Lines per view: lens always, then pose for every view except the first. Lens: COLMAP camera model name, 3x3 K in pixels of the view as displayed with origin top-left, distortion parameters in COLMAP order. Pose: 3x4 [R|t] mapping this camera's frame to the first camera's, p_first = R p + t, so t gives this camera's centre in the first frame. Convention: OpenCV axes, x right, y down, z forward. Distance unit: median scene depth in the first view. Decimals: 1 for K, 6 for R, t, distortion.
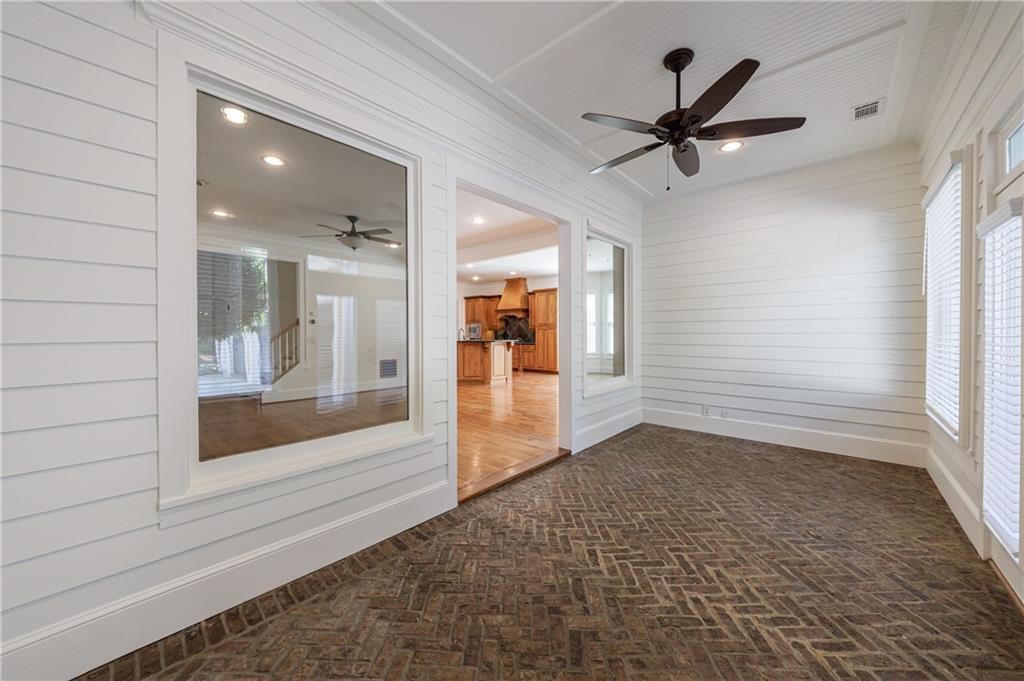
lens RADIAL K [[372.0, 0, 513.9], [0, 372.0, 337.3], [0, 0, 1]] dist [-0.000036, 0.000000]
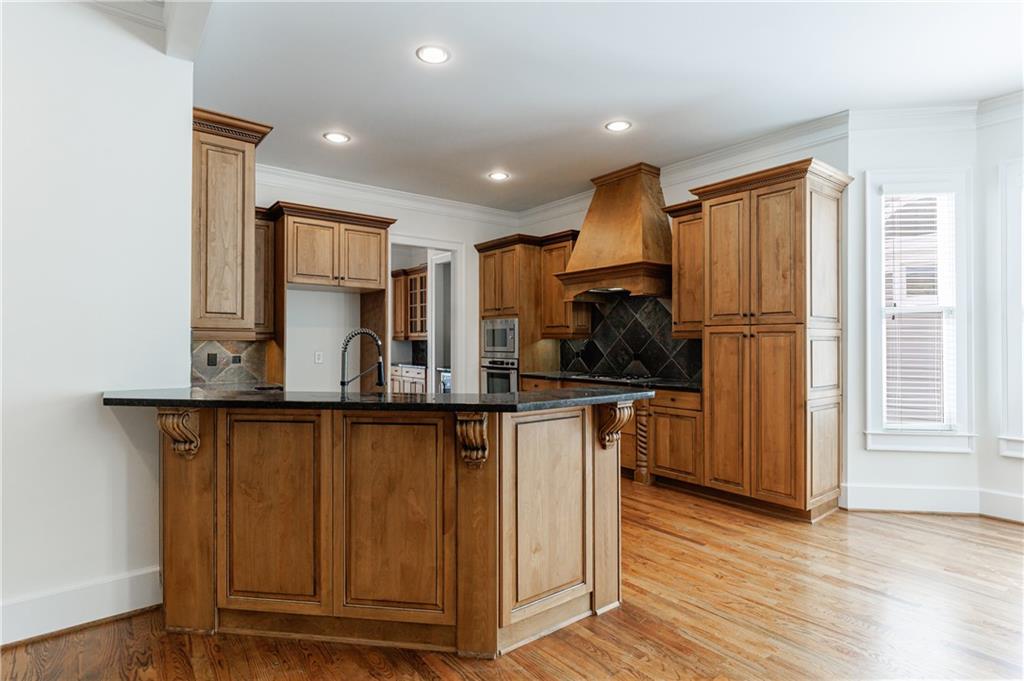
lens RADIAL K [[533.7, 0, 516.2], [0, 533.7, 340.2], [0, 0, 1]] dist [-0.002554, -0.000052]
pose [[0.985728, -0.000896, -0.168345, -0.009536], [-0.001470, 0.999902, -0.013931, -0.011477], [0.168341, 0.013980, 0.985630, 0.571265]]
